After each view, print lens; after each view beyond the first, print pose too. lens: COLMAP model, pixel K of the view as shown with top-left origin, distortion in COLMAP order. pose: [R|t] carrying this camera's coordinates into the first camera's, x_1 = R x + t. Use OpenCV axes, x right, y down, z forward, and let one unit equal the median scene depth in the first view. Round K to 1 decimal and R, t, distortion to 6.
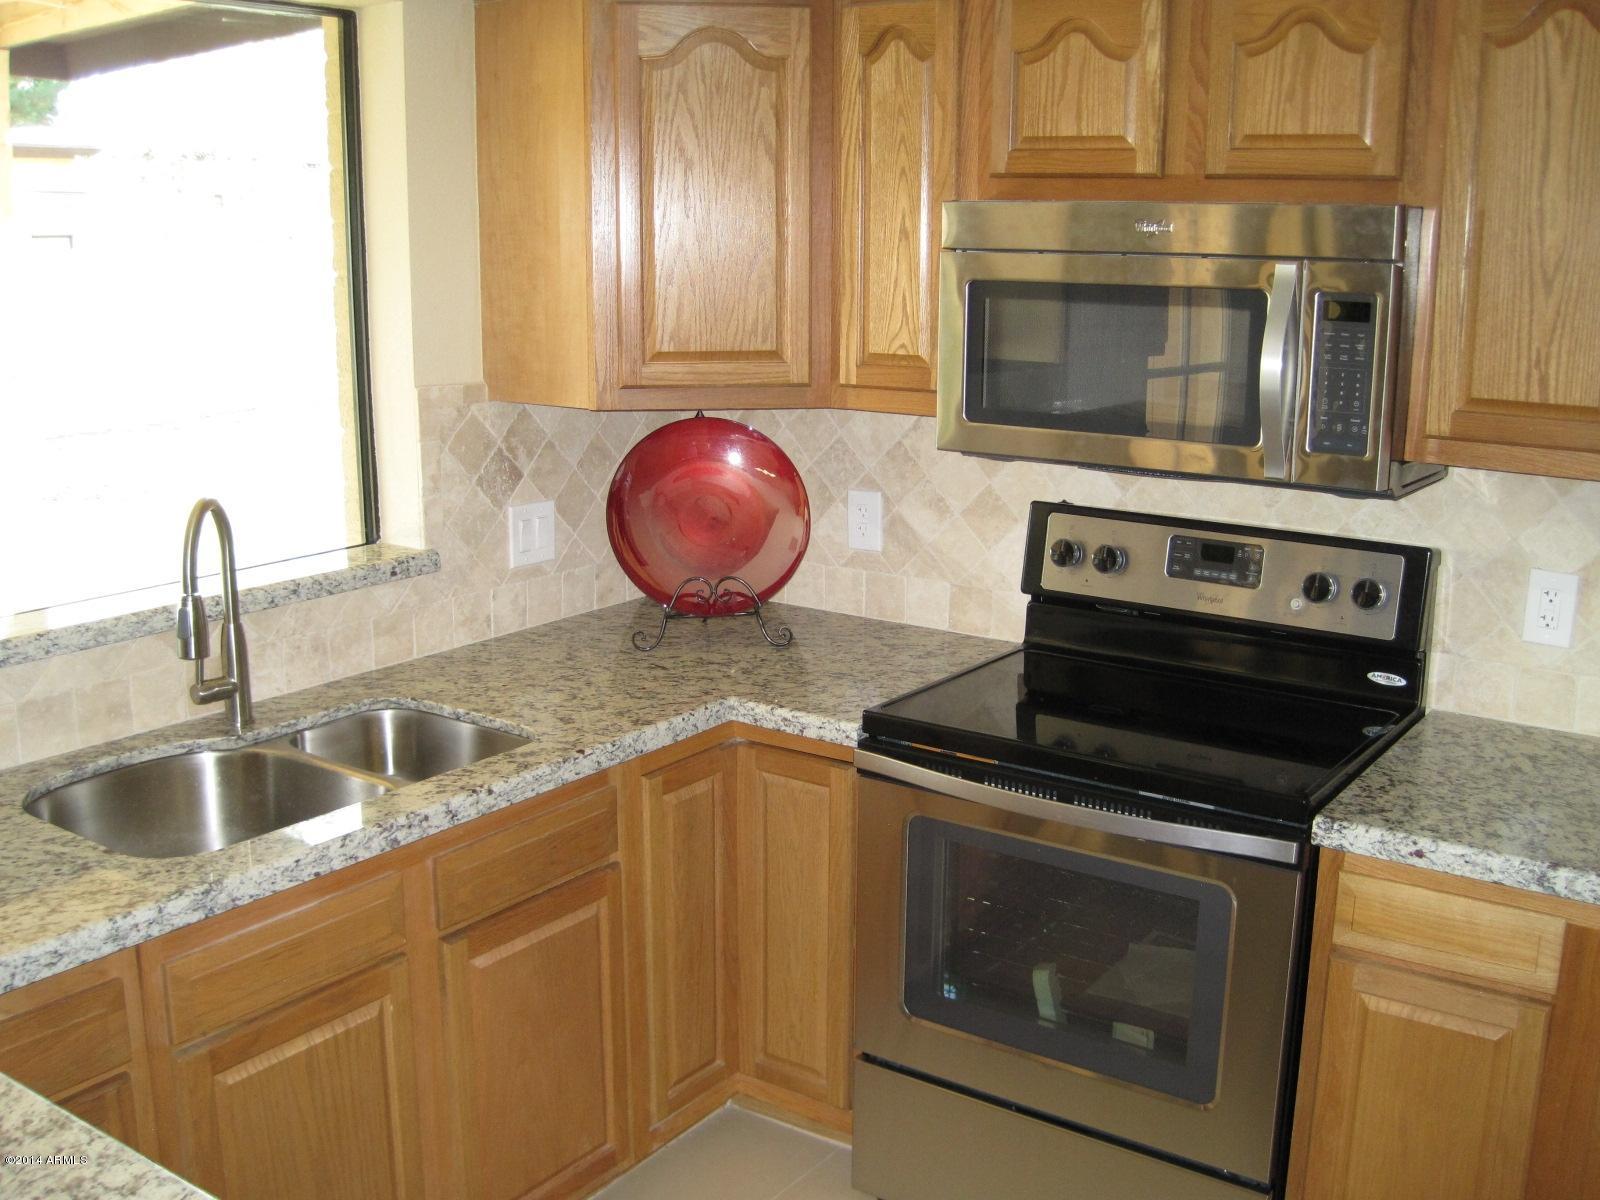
lens RADIAL K [[1648.3, 0, 807.5], [0, 1648.3, 602.9], [0, 0, 1]] dist [-0.180716, 0.147982]
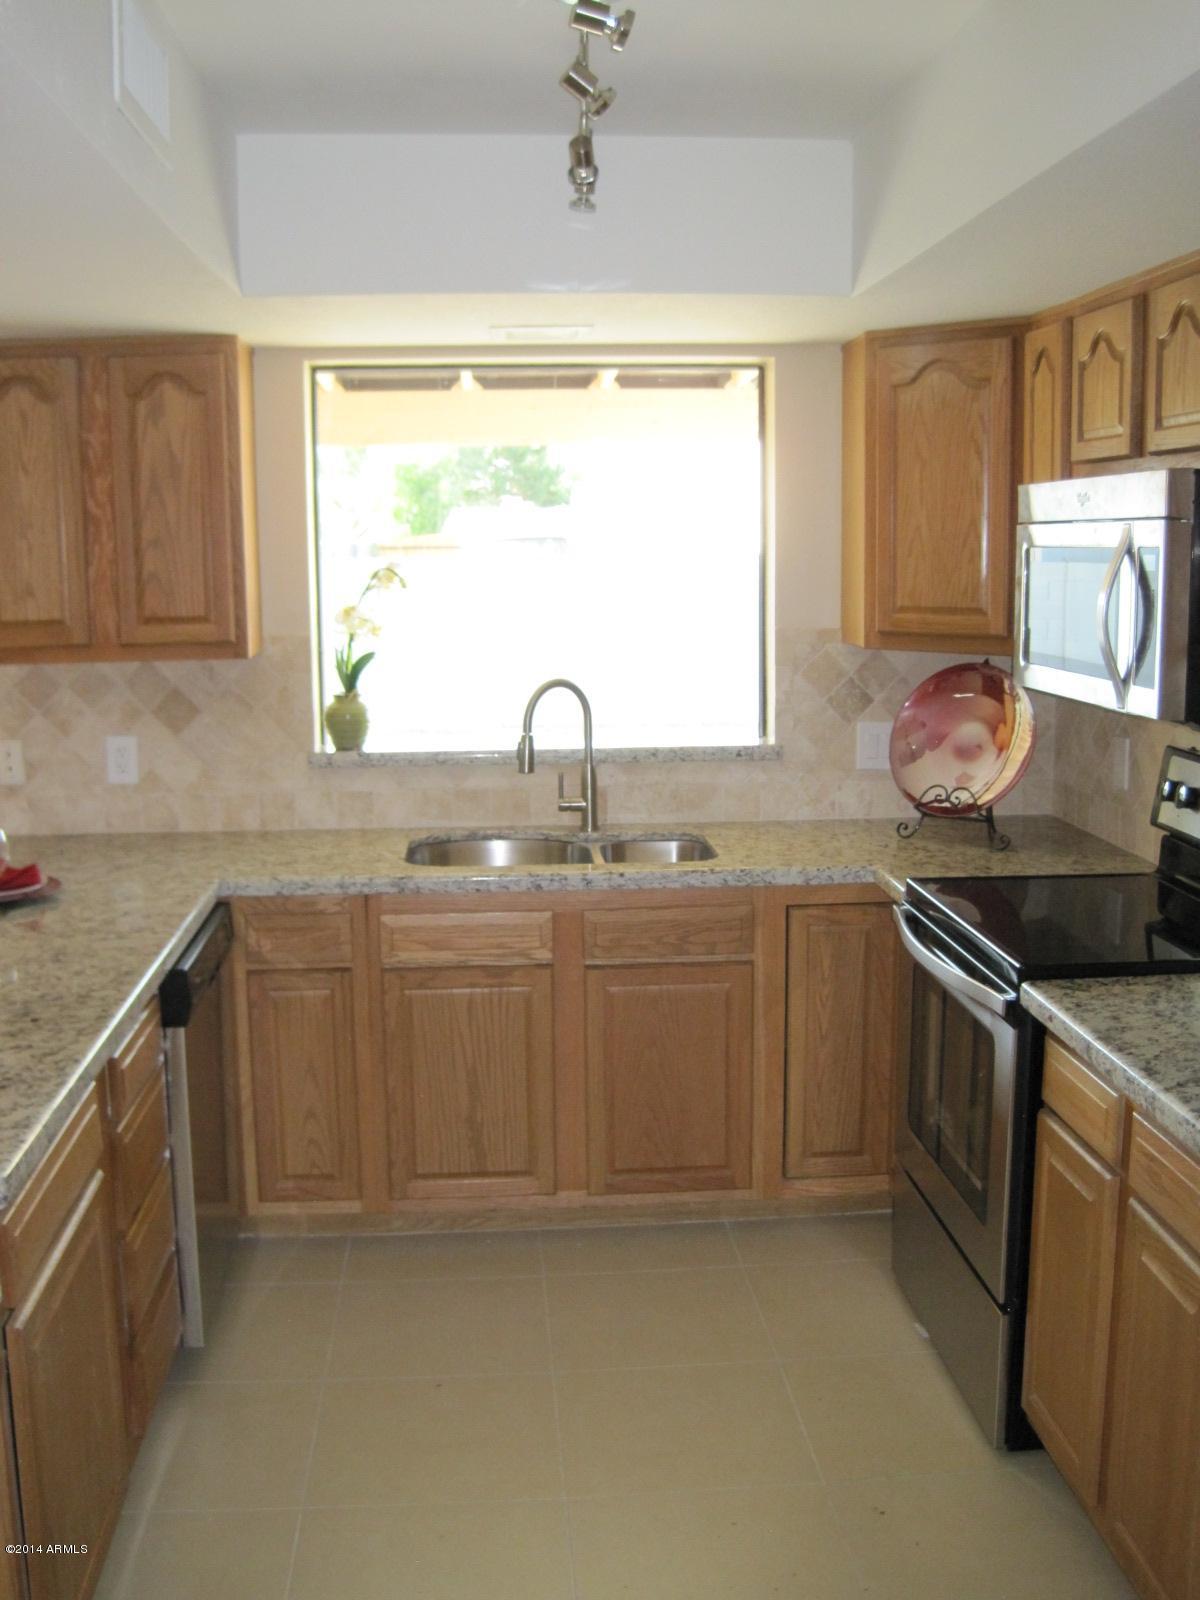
lens RADIAL K [[1648.3, 0, 600.0], [0, 1648.3, 800.0], [0, 0, 1]] dist [-0.180716, 0.147982]
pose [[0.637520, 0.105198, -0.763218, 0.838608], [-0.159409, 0.987208, 0.002916, 0.039093], [0.753762, 0.119805, 0.646134, -0.017154]]
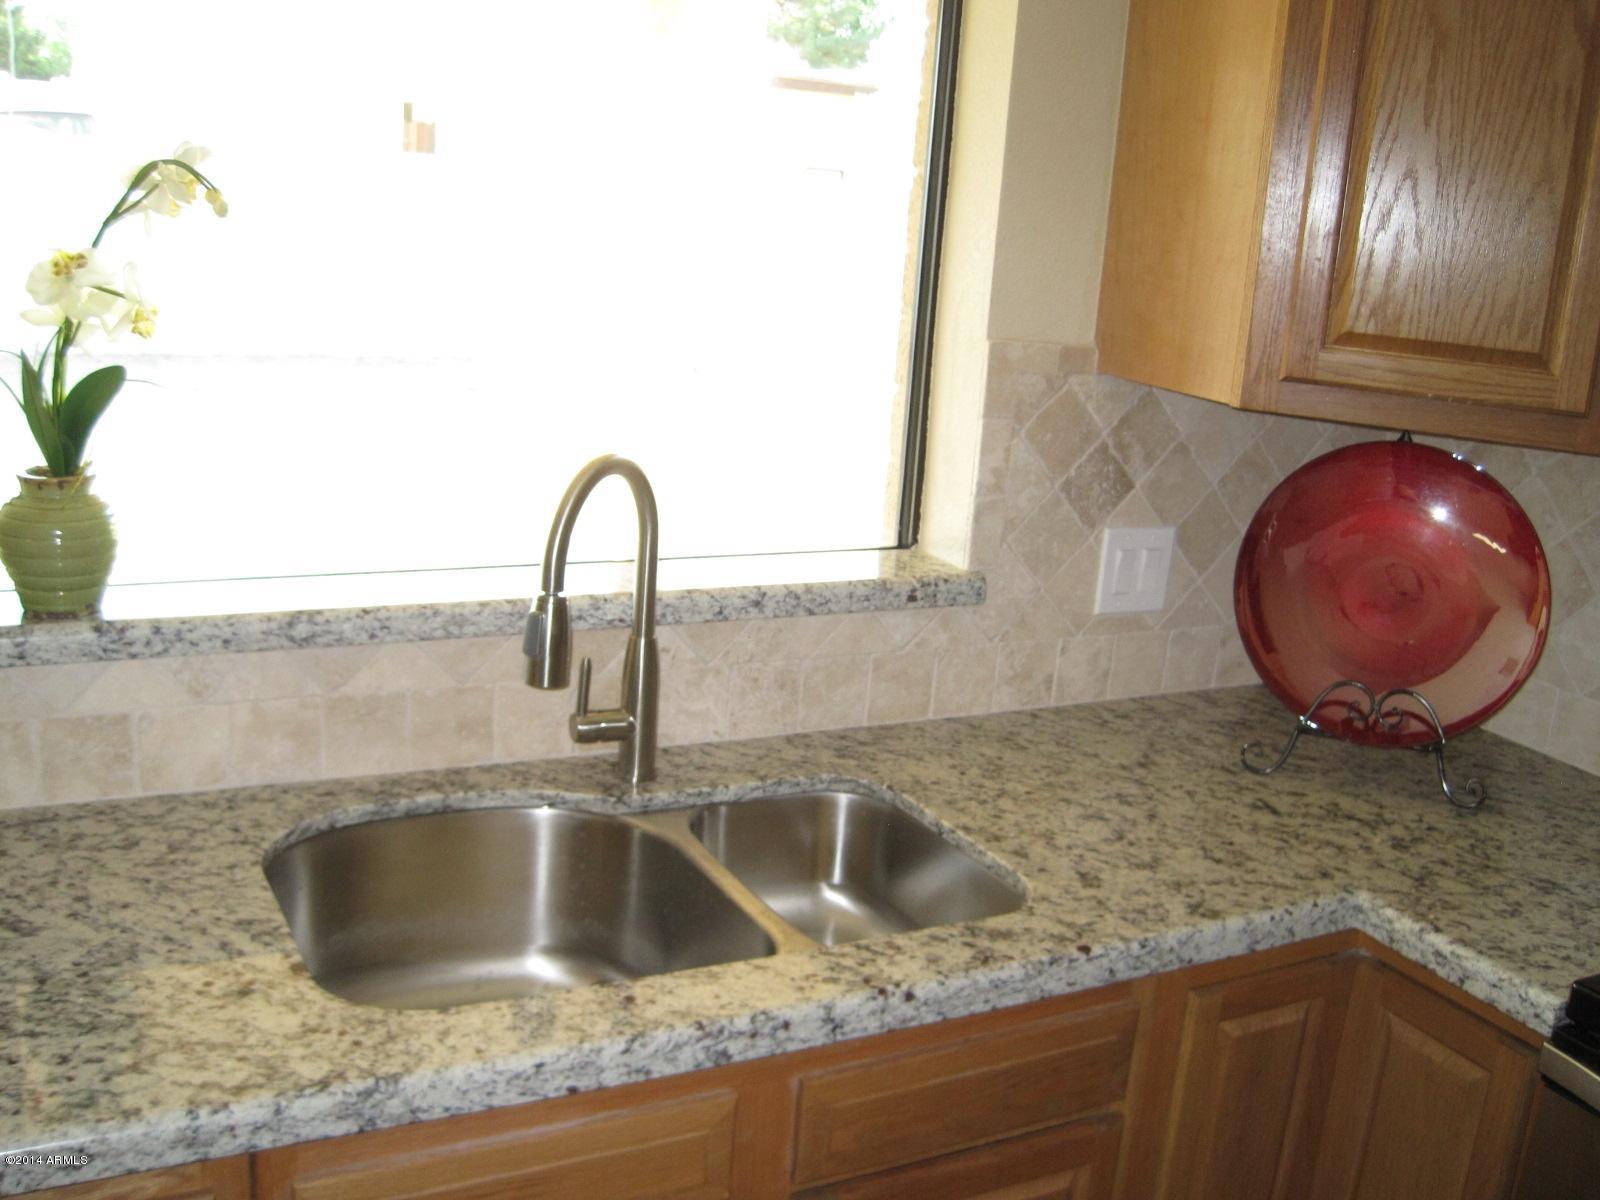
lens RADIAL K [[1648.3, 0, 807.5], [0, 1648.3, 602.9], [0, 0, 1]] dist [-0.180716, 0.147982]
pose [[0.892416, 0.174410, -0.416143, 0.001263], [-0.169117, 0.984333, 0.049874, -0.047687], [0.418322, 0.025869, 0.907930, 0.367979]]
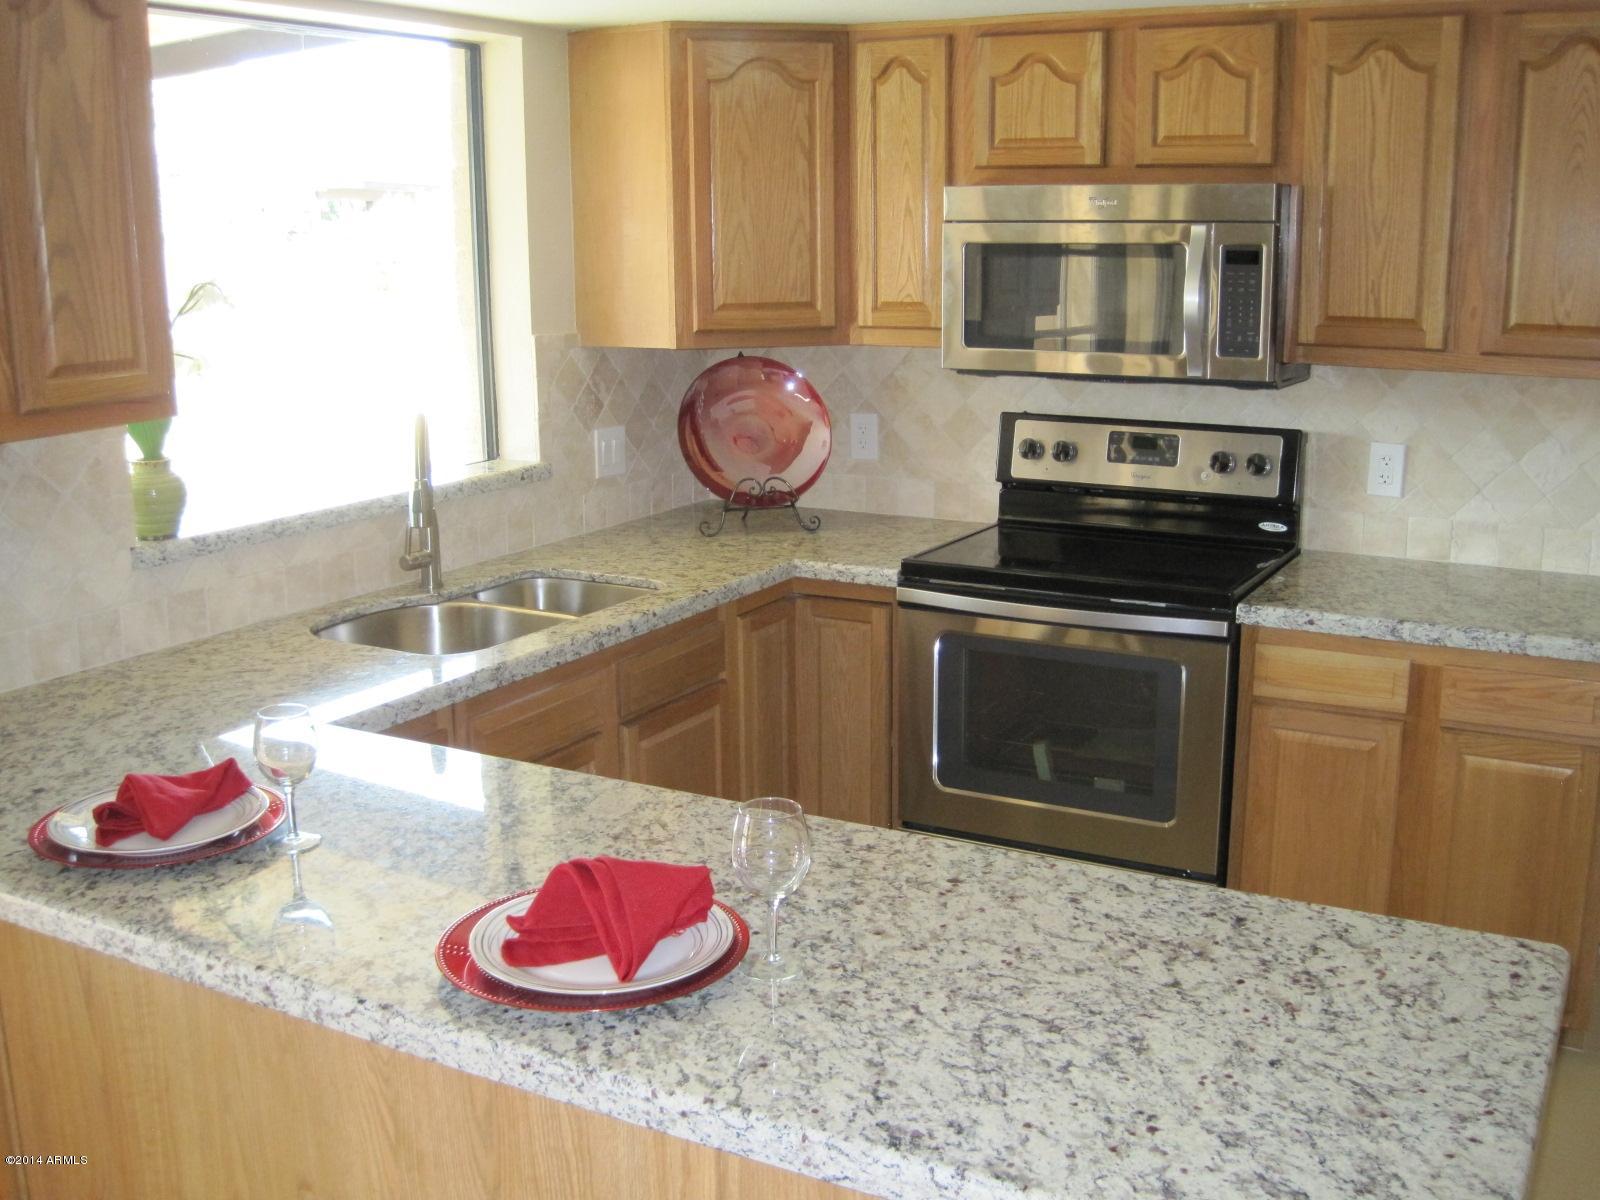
lens RADIAL K [[1648.3, 0, 807.5], [0, 1648.3, 602.9], [0, 0, 1]] dist [-0.180716, 0.147982]
pose [[0.993946, -0.038128, 0.103042, -0.182149], [0.038223, 0.999269, 0.001059, 0.095431], [-0.103007, 0.002886, 0.994676, -0.341104]]
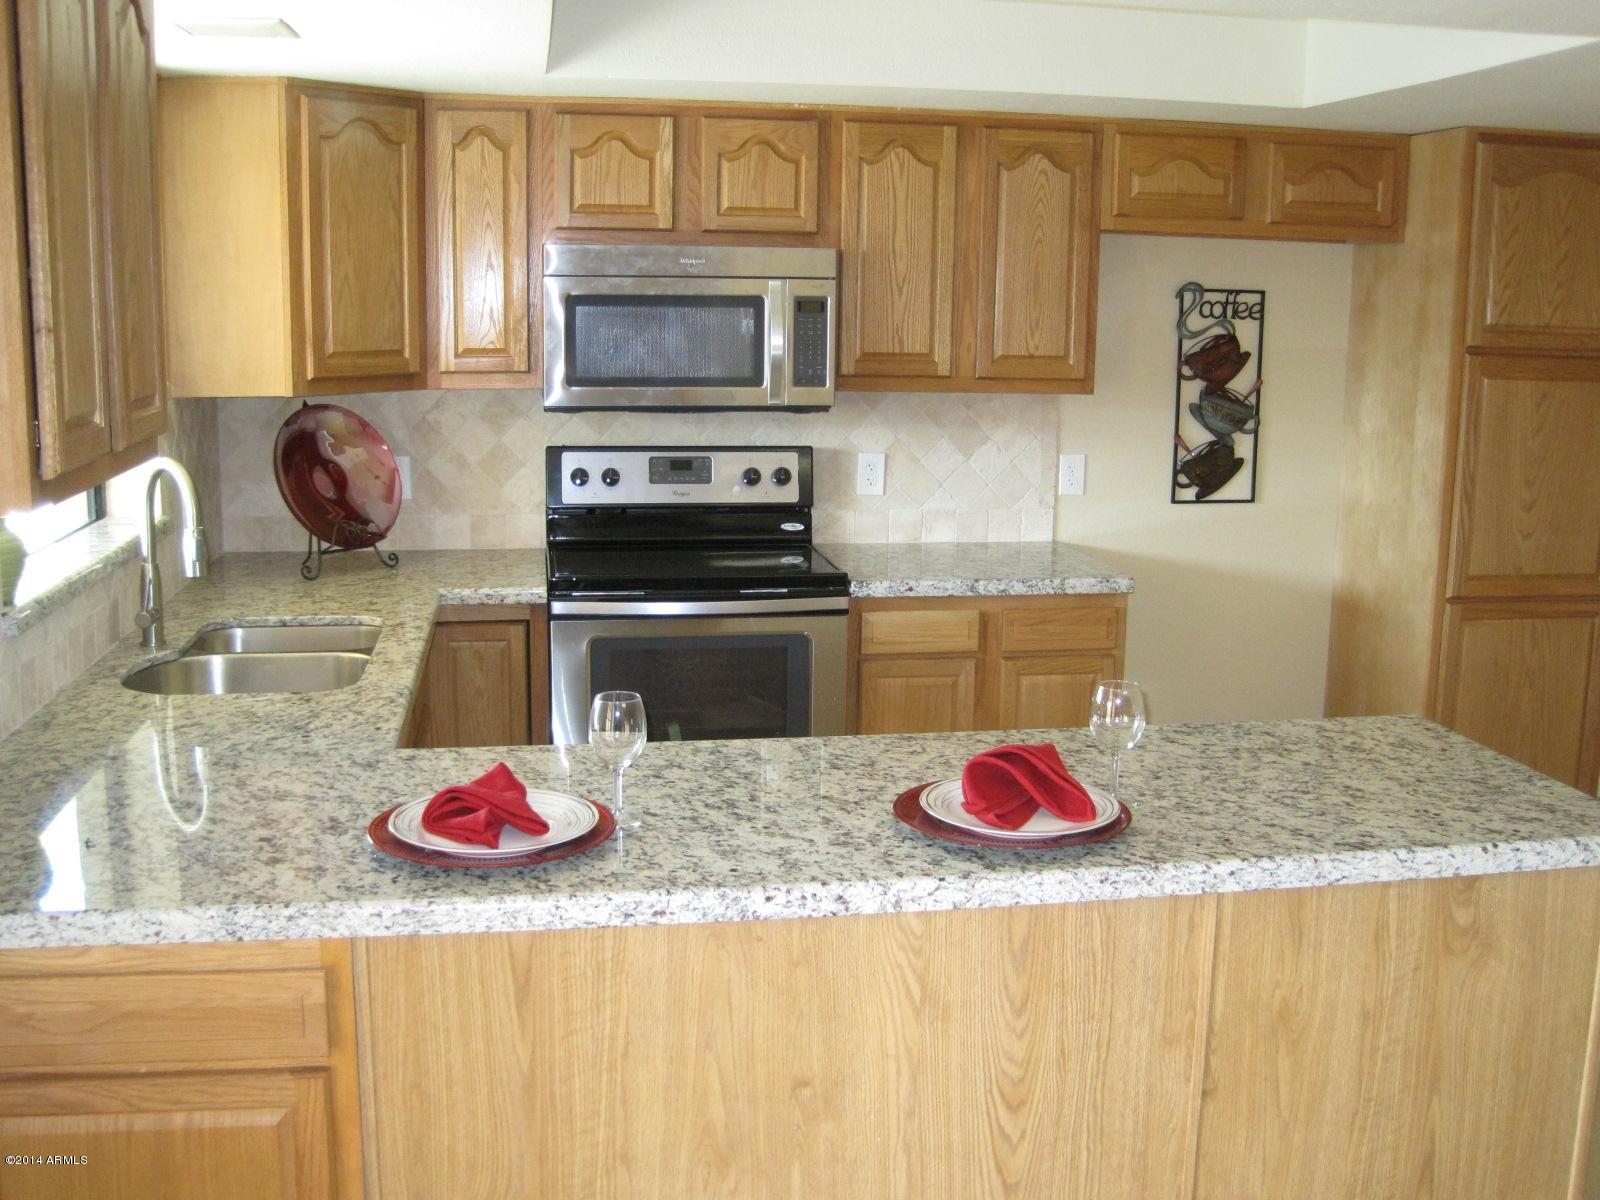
lens RADIAL K [[1648.3, 0, 807.5], [0, 1648.3, 602.9], [0, 0, 1]] dist [-0.180716, 0.147982]
pose [[0.709212, -0.125194, 0.693790, -0.834669], [0.147935, 0.988624, 0.027173, 0.081419], [-0.689299, 0.083364, 0.719665, -0.243772]]
